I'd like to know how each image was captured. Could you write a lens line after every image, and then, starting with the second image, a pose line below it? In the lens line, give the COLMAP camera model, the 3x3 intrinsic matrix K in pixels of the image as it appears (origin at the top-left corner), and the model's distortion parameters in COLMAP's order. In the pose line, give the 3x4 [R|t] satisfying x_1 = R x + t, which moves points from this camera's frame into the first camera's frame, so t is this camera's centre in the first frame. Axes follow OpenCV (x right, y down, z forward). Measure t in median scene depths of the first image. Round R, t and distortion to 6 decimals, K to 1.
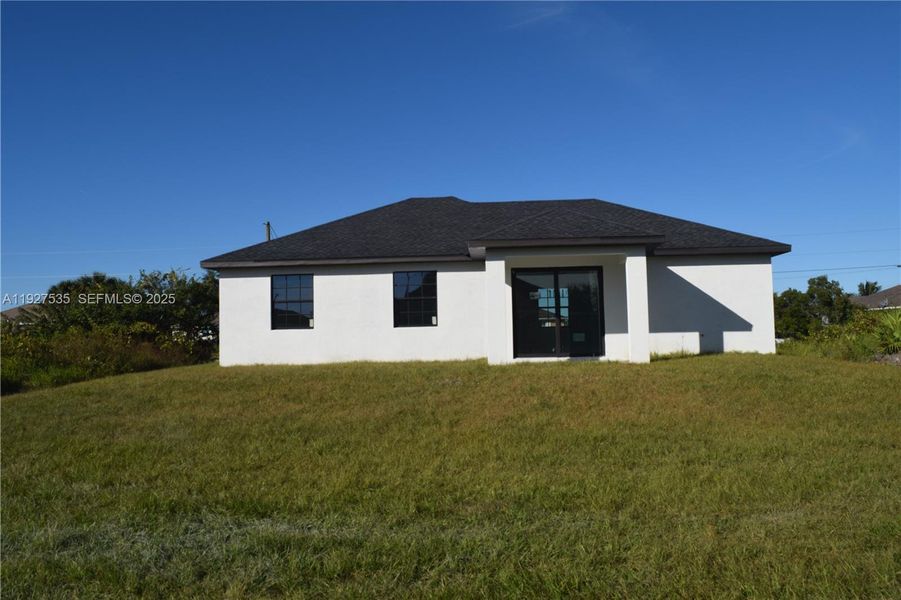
lens RADIAL K [[744.4, 0, 450.4], [0, 744.4, 298.9], [0, 0, 1]] dist [-0.006468, -0.009265]
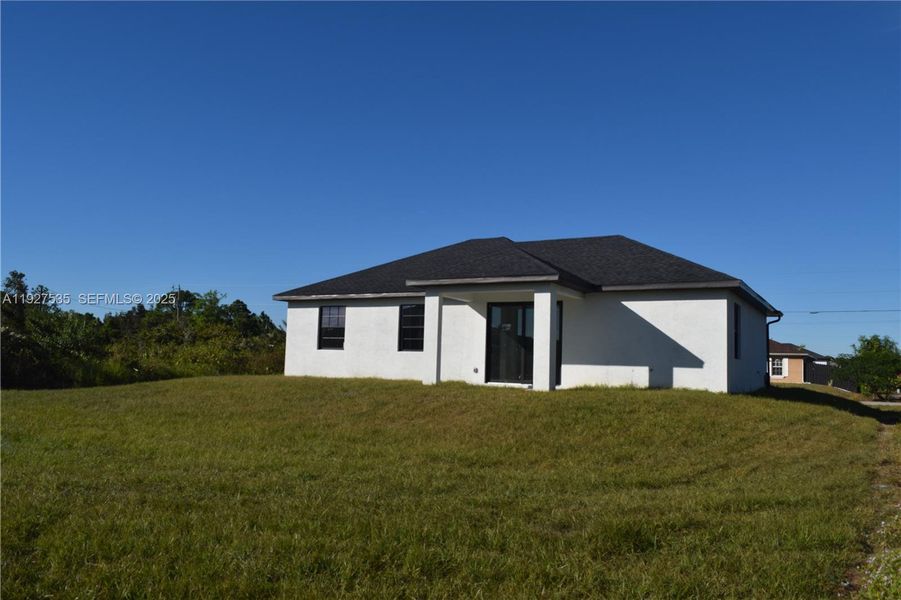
lens RADIAL K [[744.4, 0, 450.4], [0, 744.4, 301.1], [0, 0, 1]] dist [-0.006468, -0.009265]
pose [[0.885110, 0.005831, -0.465346, 0.561844], [-0.019882, 0.999482, -0.025292, -0.013315], [0.464958, 0.031638, 0.884767, -0.021017]]
